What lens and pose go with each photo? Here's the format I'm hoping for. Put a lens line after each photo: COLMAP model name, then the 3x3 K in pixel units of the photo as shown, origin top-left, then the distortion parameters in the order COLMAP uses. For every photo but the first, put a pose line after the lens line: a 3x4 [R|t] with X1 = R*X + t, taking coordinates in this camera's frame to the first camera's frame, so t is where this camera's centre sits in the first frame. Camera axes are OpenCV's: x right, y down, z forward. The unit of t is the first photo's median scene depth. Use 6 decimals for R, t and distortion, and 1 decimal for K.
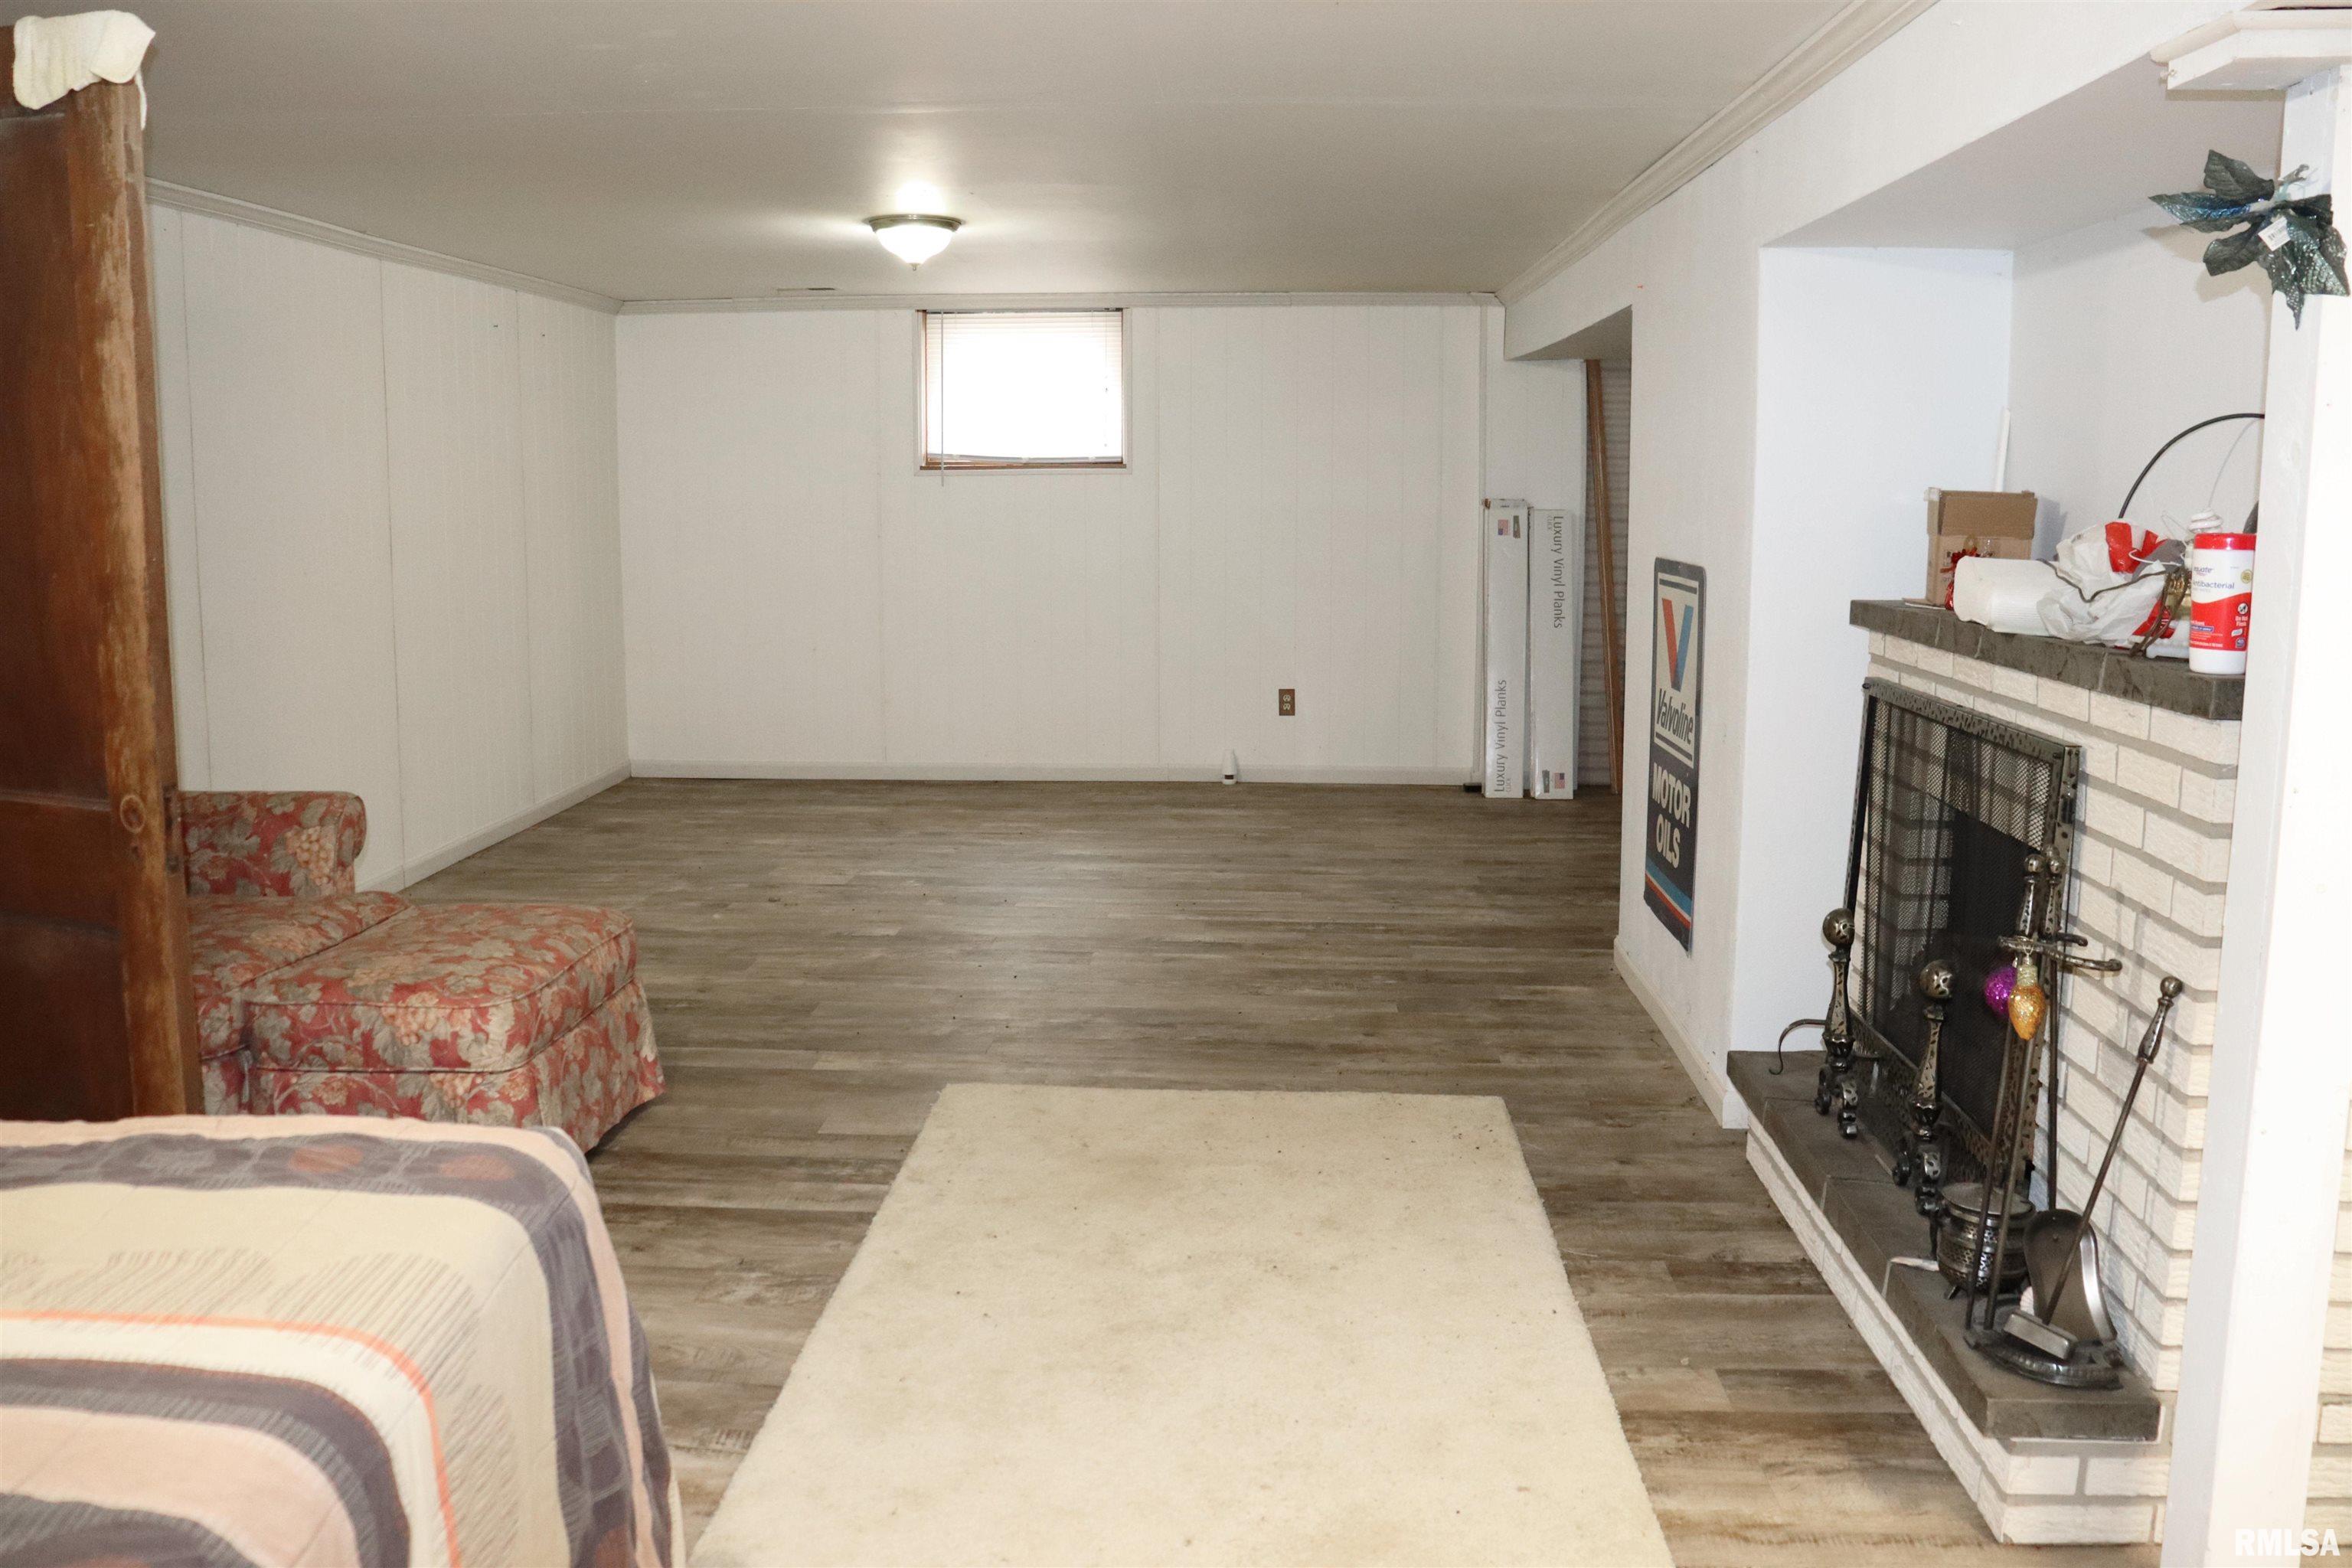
lens RADIAL K [[2034.6, 0, 1209.7], [0, 2034.6, 775.4], [0, 0, 1]] dist [-0.190182, 0.186055]
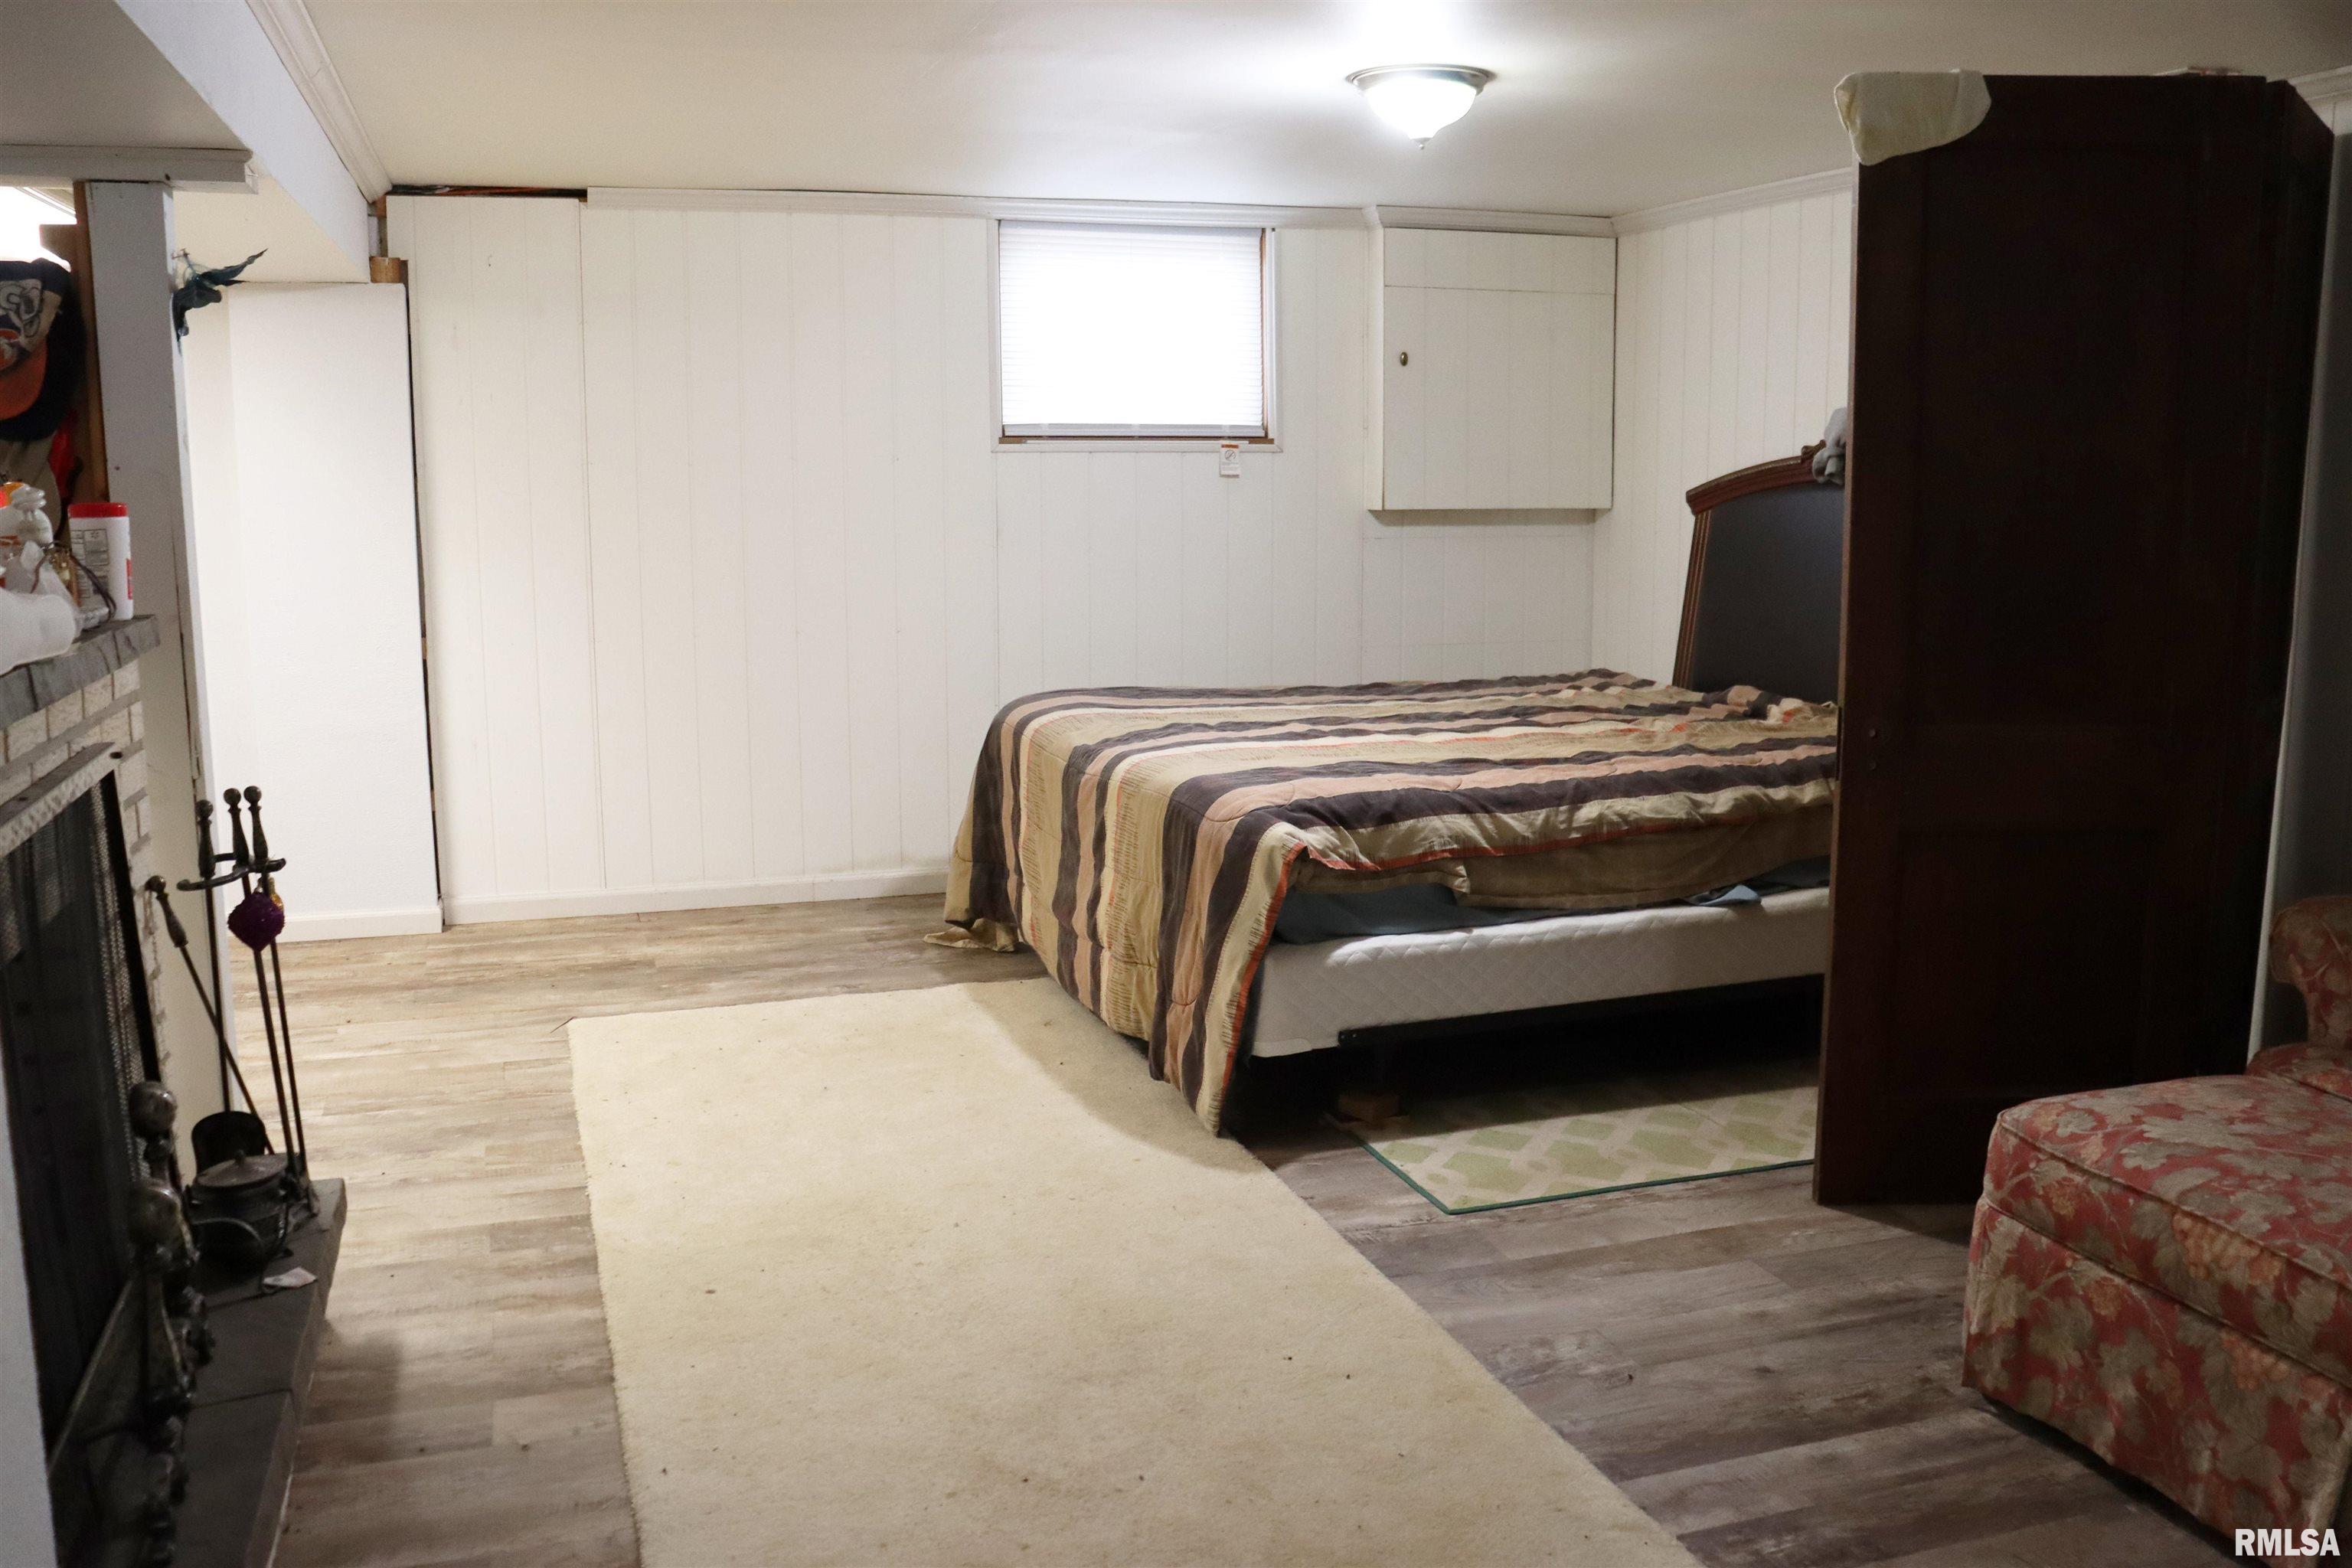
lens RADIAL K [[2034.6, 0, 1209.7], [0, 2034.6, 775.4], [0, 0, 1]] dist [-0.190182, 0.186055]
pose [[-0.933423, 0.055730, -0.354422, 0.198628], [-0.053206, 0.955437, 0.290361, -0.215010], [0.354809, 0.289887, -0.888862, 1.453741]]
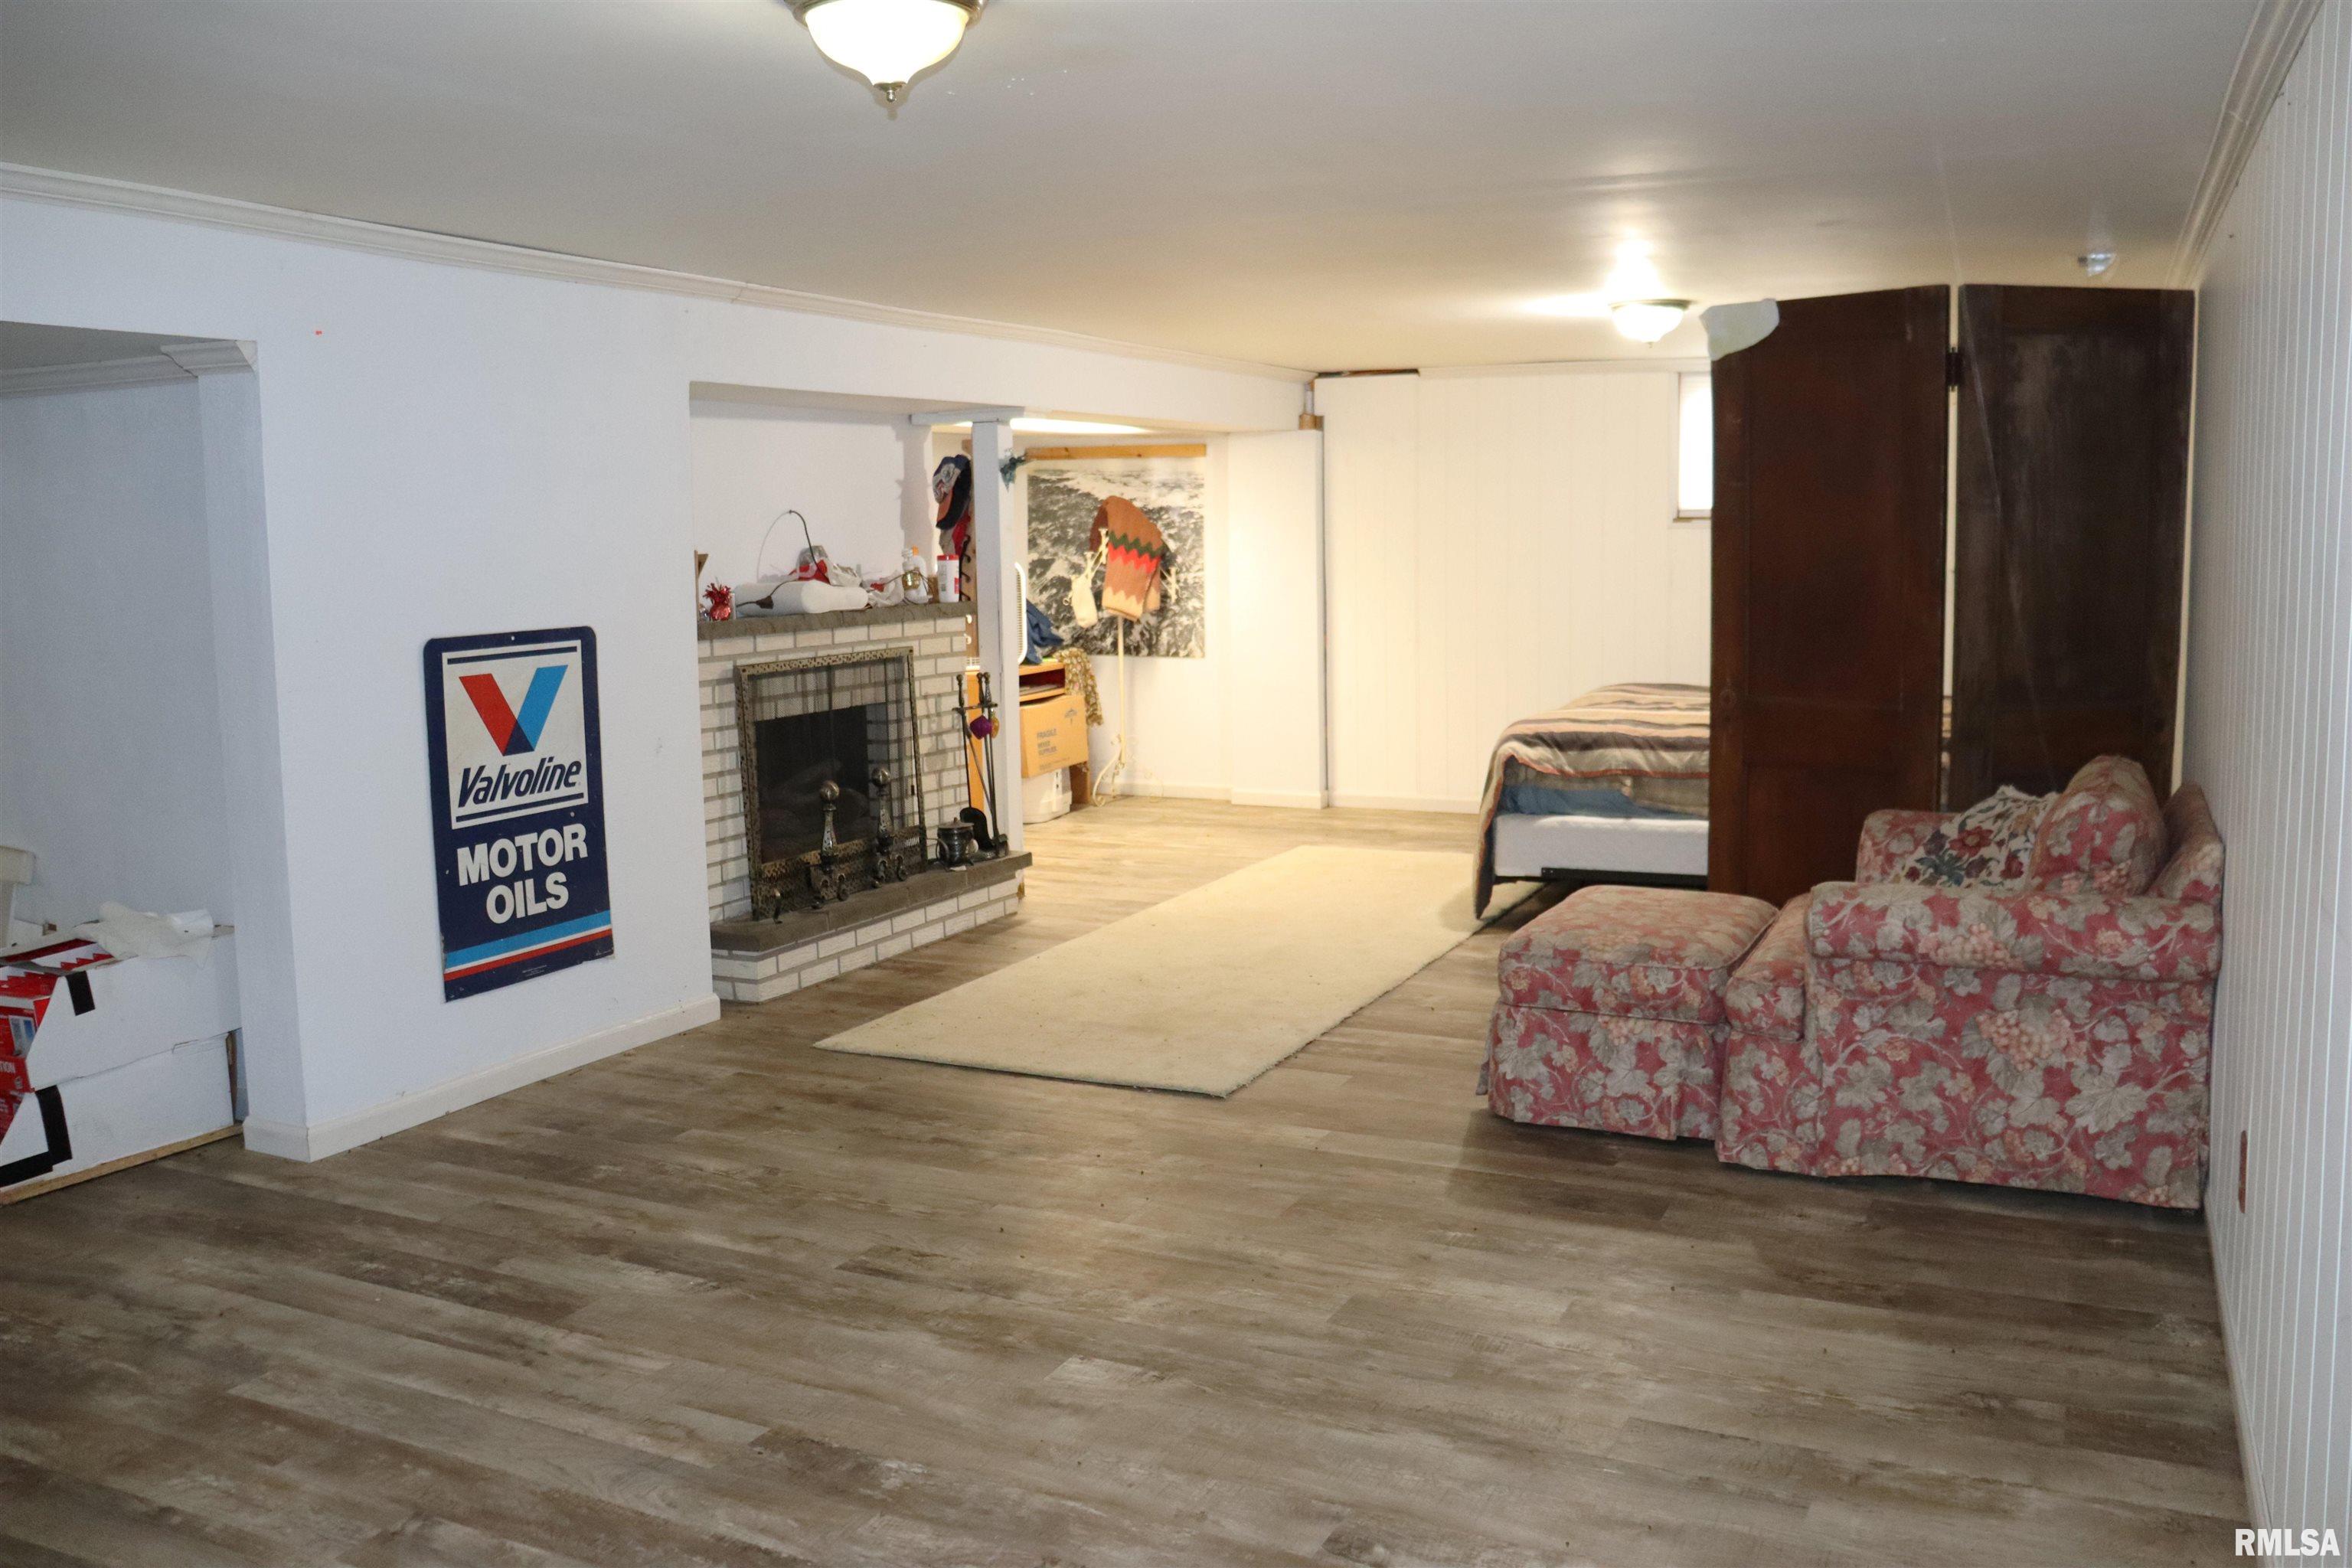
lens RADIAL K [[1934.9, 0, 1179.6], [0, 1934.9, 737.6], [0, 0, 1]] dist [-0.177237, 0.157402]
pose [[-0.916571, -0.031320, 0.398643, -0.600879], [0.071891, 0.967777, 0.241329, -0.332533], [-0.393355, 0.249854, -0.884785, 2.182599]]
